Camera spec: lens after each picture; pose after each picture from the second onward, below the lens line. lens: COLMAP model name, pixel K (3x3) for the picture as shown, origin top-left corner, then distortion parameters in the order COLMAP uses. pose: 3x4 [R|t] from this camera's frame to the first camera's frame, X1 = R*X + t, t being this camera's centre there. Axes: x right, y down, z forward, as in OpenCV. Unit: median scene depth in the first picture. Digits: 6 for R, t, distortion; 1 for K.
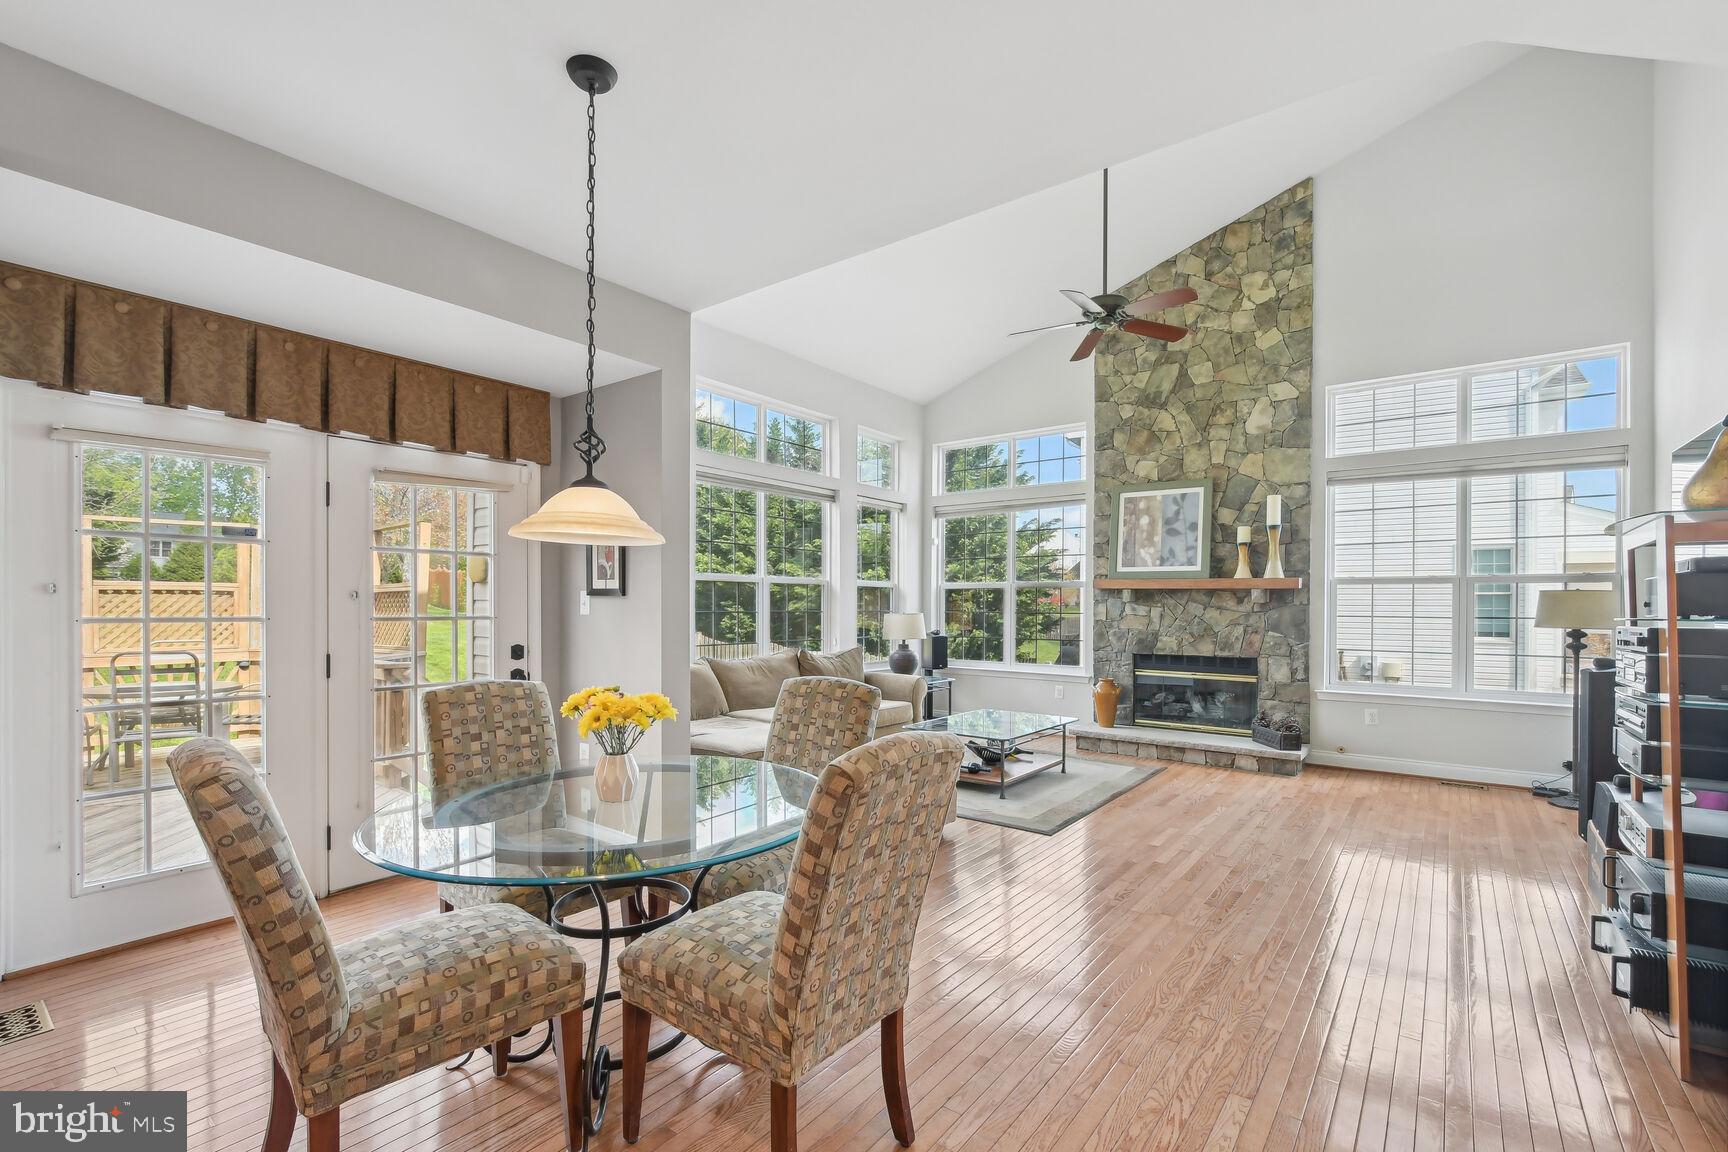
lens RADIAL K [[769.5, 0, 860.8], [0, 769.5, 602.4], [0, 0, 1]] dist [0.001804, -0.004595]
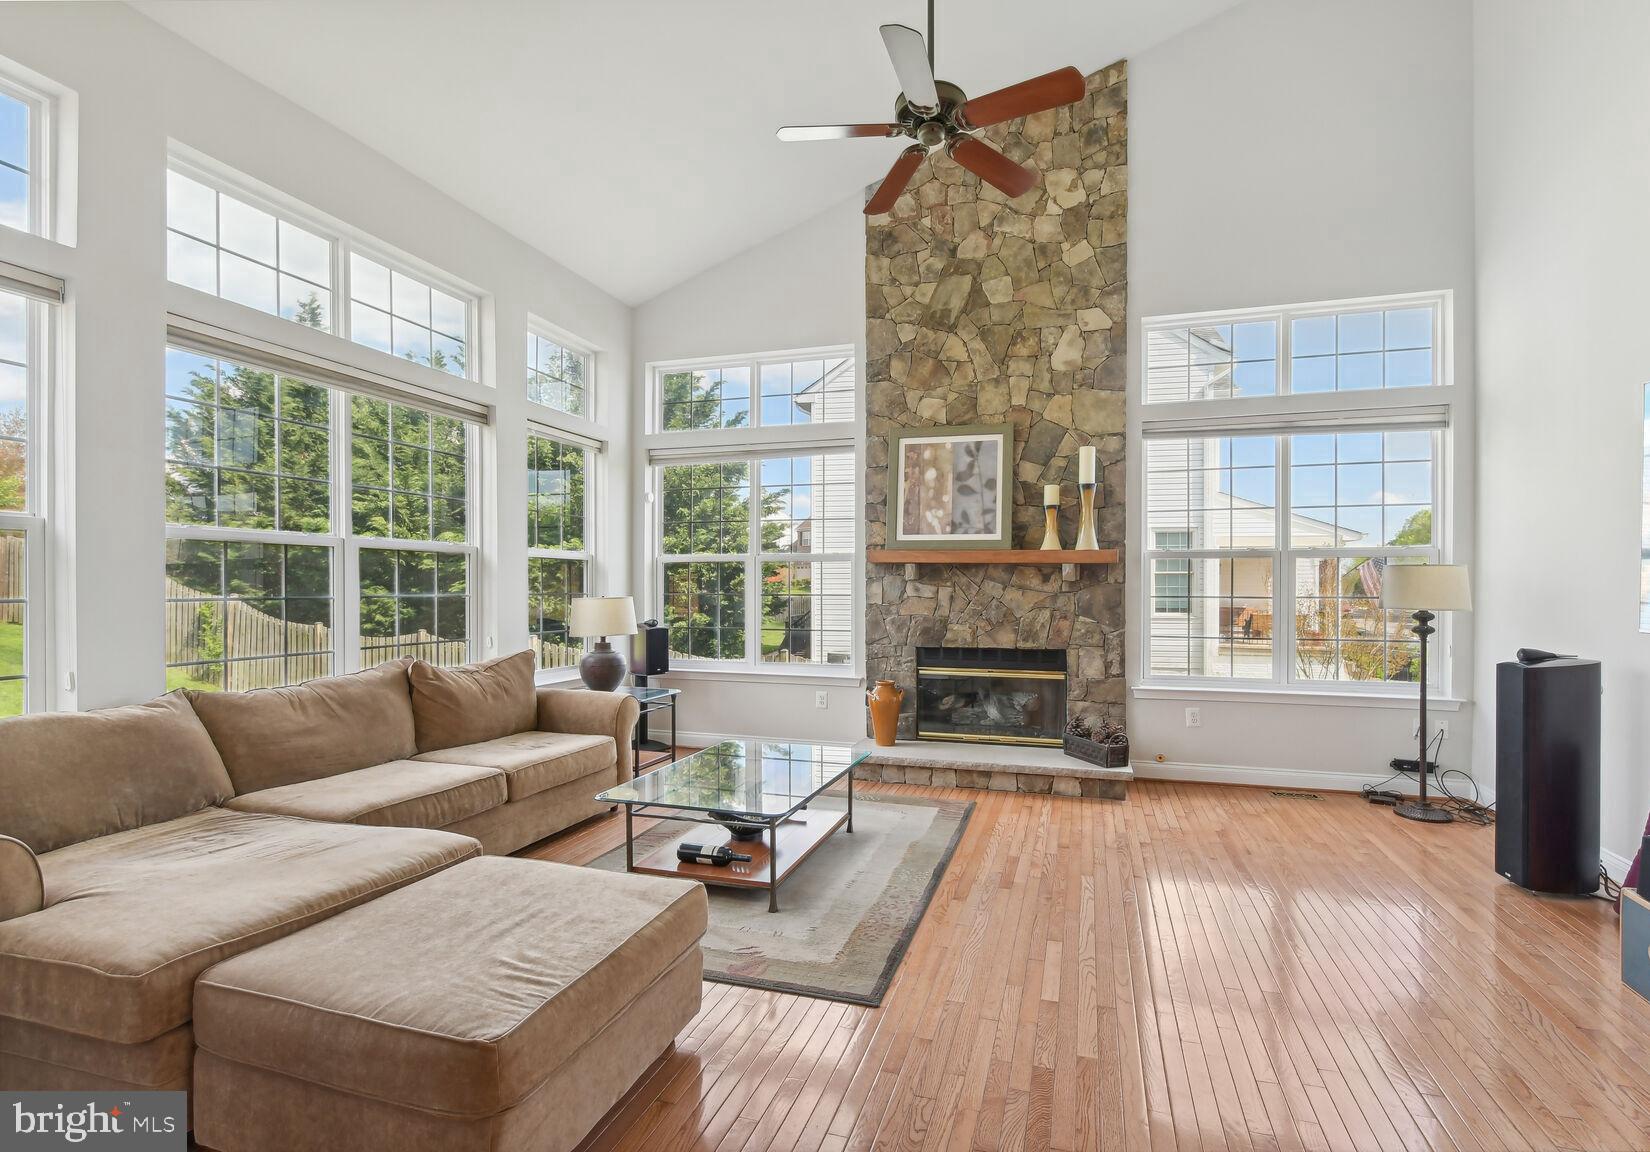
lens RADIAL K [[764.0, 0, 867.4], [0, 764.0, 589.5], [0, 0, 1]] dist [0.002857, 0.000123]
pose [[0.929371, -0.005466, 0.369107, 0.027069], [0.001981, 0.999950, 0.009821, 0.001314], [-0.369142, -0.008396, 0.929335, 0.324316]]
